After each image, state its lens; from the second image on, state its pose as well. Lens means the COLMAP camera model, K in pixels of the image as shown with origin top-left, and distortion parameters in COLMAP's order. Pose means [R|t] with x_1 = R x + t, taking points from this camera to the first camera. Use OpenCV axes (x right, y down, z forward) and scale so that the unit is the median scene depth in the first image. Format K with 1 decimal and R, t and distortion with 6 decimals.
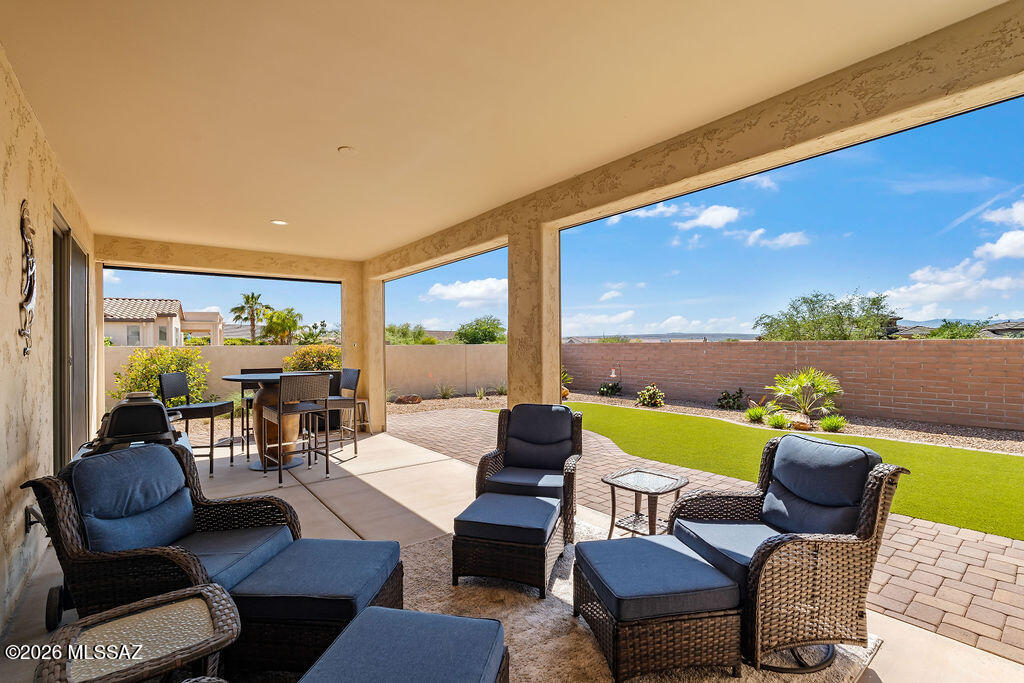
lens RADIAL K [[450.3, 0, 512.0], [0, 450.3, 341.5], [0, 0, 1]] dist [0.001306, 0.000314]
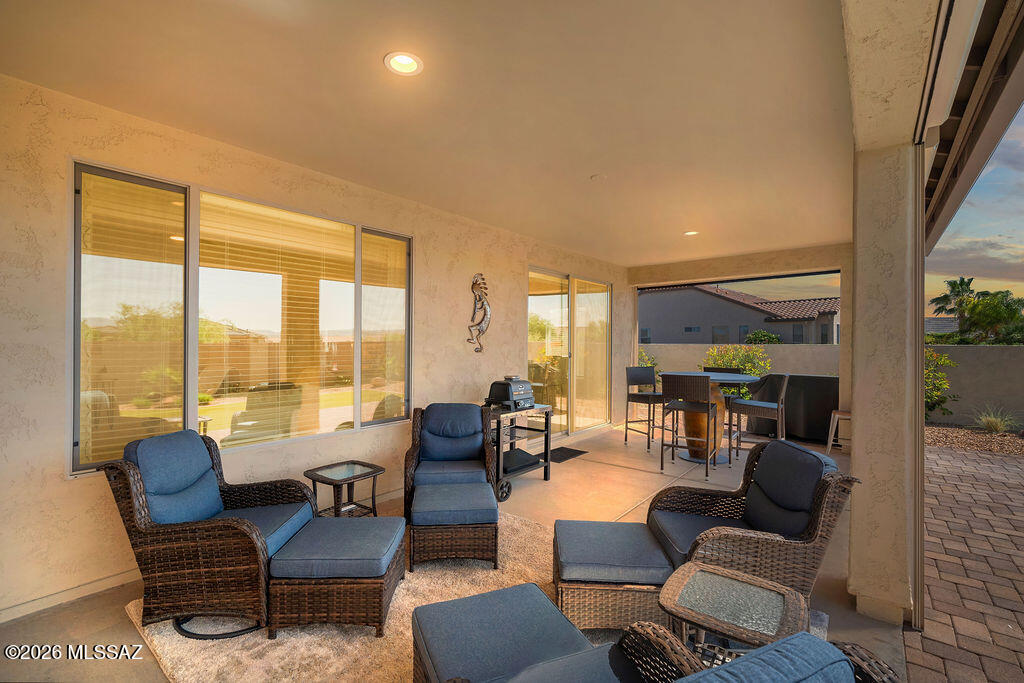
lens RADIAL K [[442.0, 0, 512.0], [0, 442.0, 341.5], [0, 0, 1]] dist [0.000251, 0.000069]
pose [[0.213479, 0.003520, -0.976941, 0.086303], [0.005677, 0.999972, 0.004844, -0.002435], [0.976931, -0.006580, 0.213453, 0.071557]]
